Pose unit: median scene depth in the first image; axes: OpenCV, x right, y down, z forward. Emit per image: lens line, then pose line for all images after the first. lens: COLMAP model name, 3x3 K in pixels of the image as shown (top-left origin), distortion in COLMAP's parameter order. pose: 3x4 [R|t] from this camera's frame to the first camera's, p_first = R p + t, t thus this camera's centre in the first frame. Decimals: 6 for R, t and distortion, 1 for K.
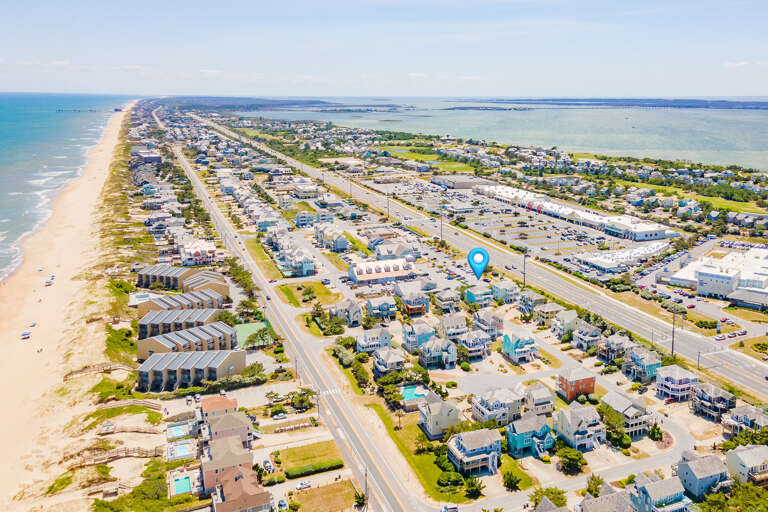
lens RADIAL K [[637.3, 0, 409.8], [0, 637.3, 256.6], [0, 0, 1]] dist [0.045245, -0.000232]
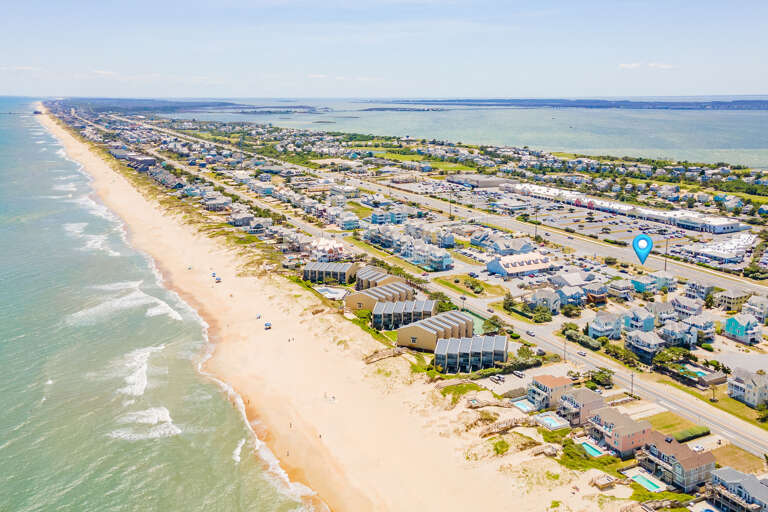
lens RADIAL K [[642.8, 0, 332.3], [0, 642.8, 256.7], [0, 0, 1]] dist [0.035363, -0.001938]
pose [[0.998975, -0.014640, 0.042822, -0.413005], [0.014783, 0.999886, -0.003018, 0.009062], [-0.042773, 0.003648, 0.999078, -0.049958]]
